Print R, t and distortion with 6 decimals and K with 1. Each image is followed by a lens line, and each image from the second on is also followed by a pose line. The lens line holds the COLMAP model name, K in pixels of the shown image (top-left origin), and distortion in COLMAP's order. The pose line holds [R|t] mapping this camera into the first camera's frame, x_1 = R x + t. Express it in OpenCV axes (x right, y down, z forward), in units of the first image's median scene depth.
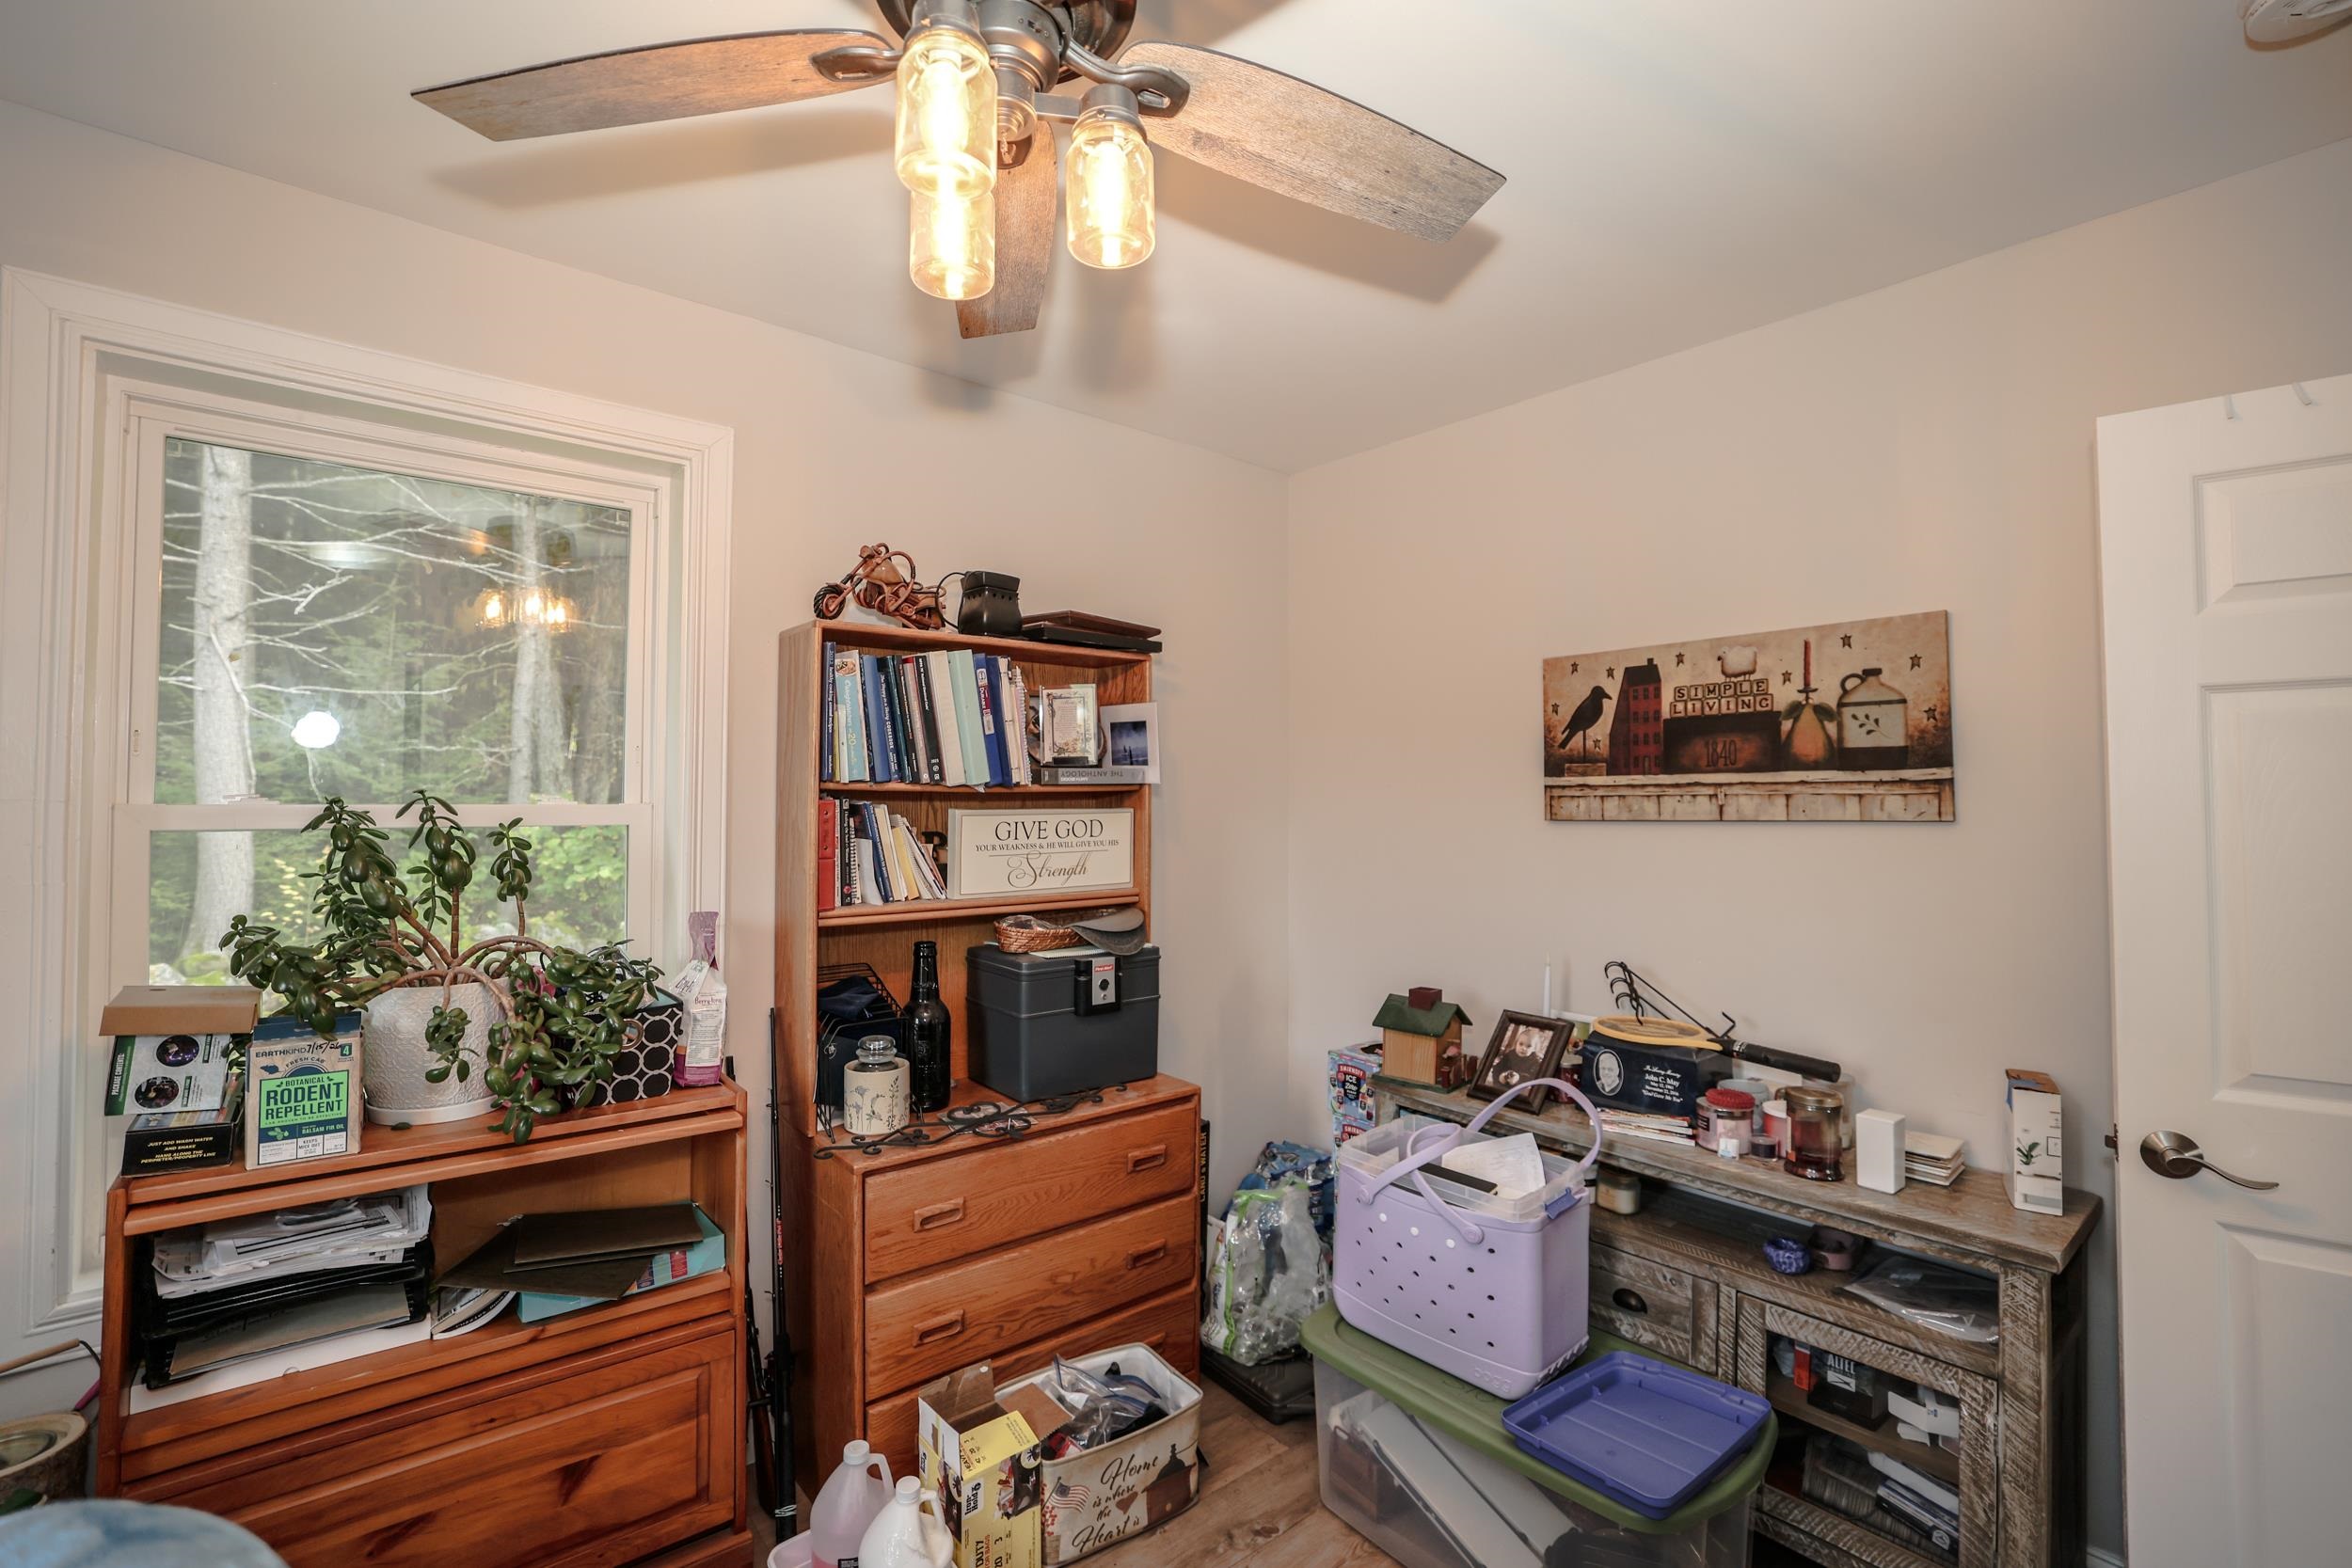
lens RADIAL K [[1042.5, 0, 1176.0], [0, 1042.5, 784.0], [0, 0, 1]] dist [-0.043771, 0.017235]
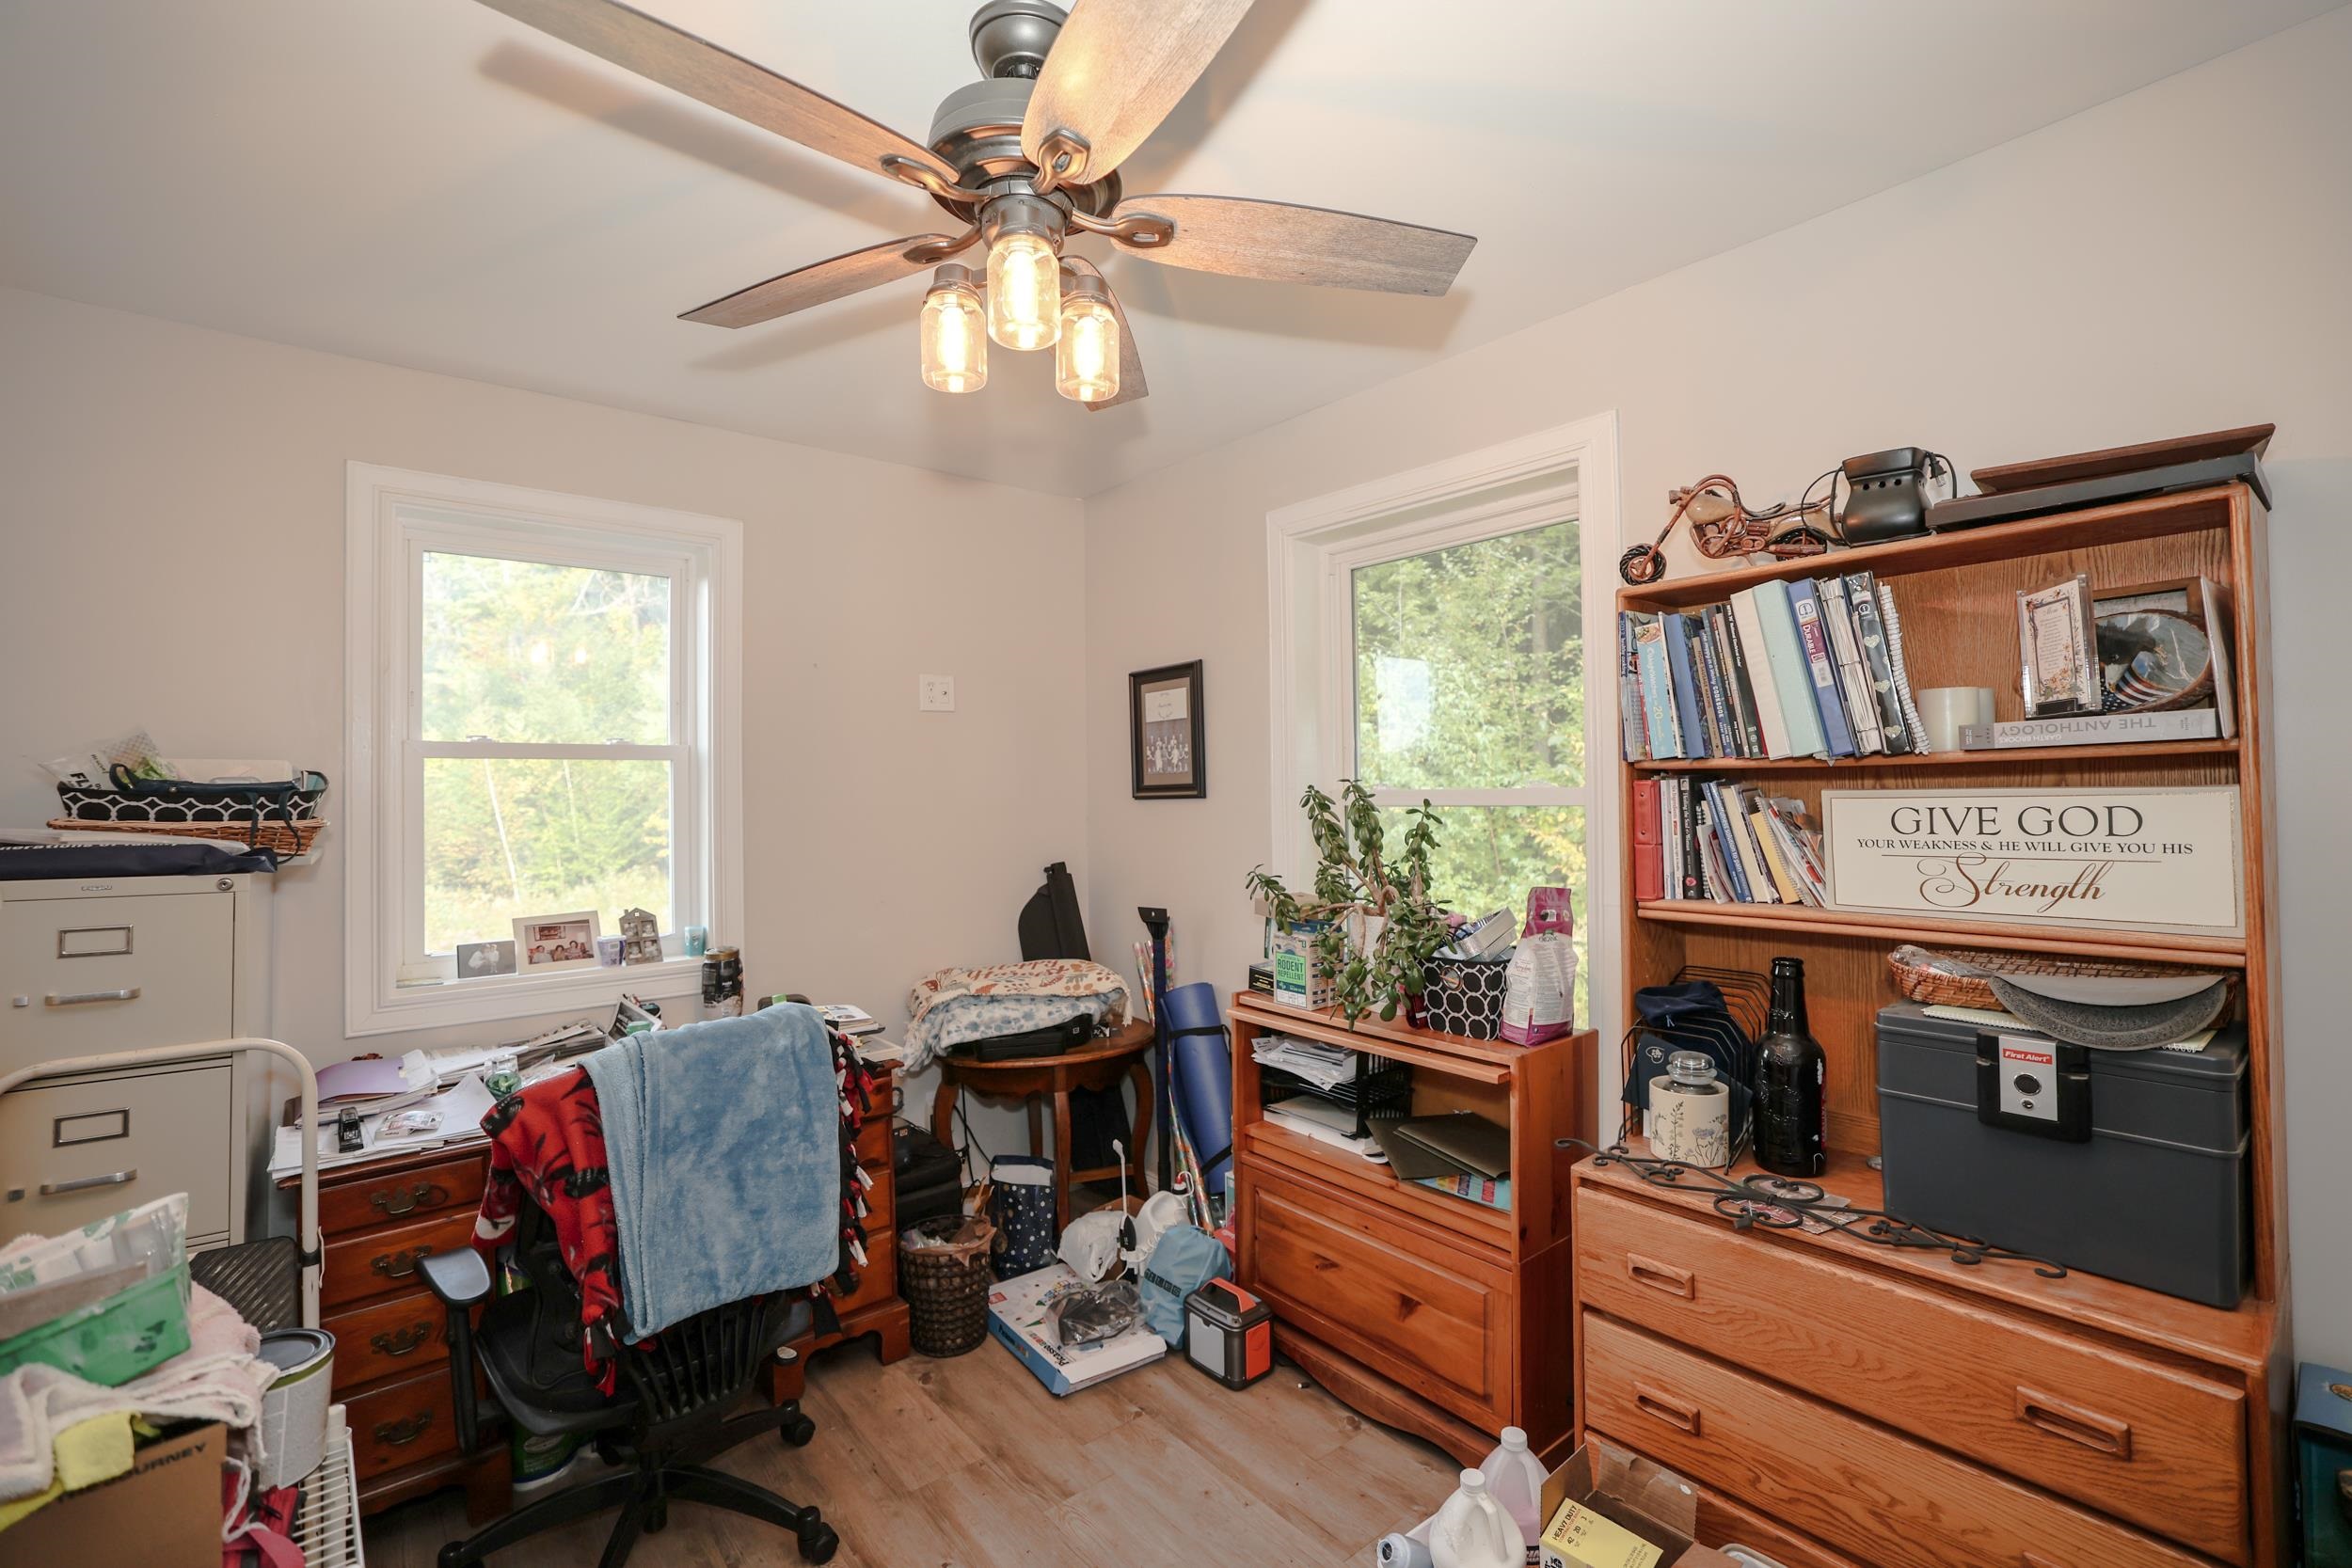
lens RADIAL K [[984.2, 0, 1168.0], [0, 984.2, 779.4], [0, 0, 1]] dist [-0.027006, 0.000124]
pose [[0.009027, -0.011512, -0.999893, 0.503017], [0.034173, 0.999353, -0.011197, 0.008834], [0.999375, -0.034068, 0.009414, 0.539706]]
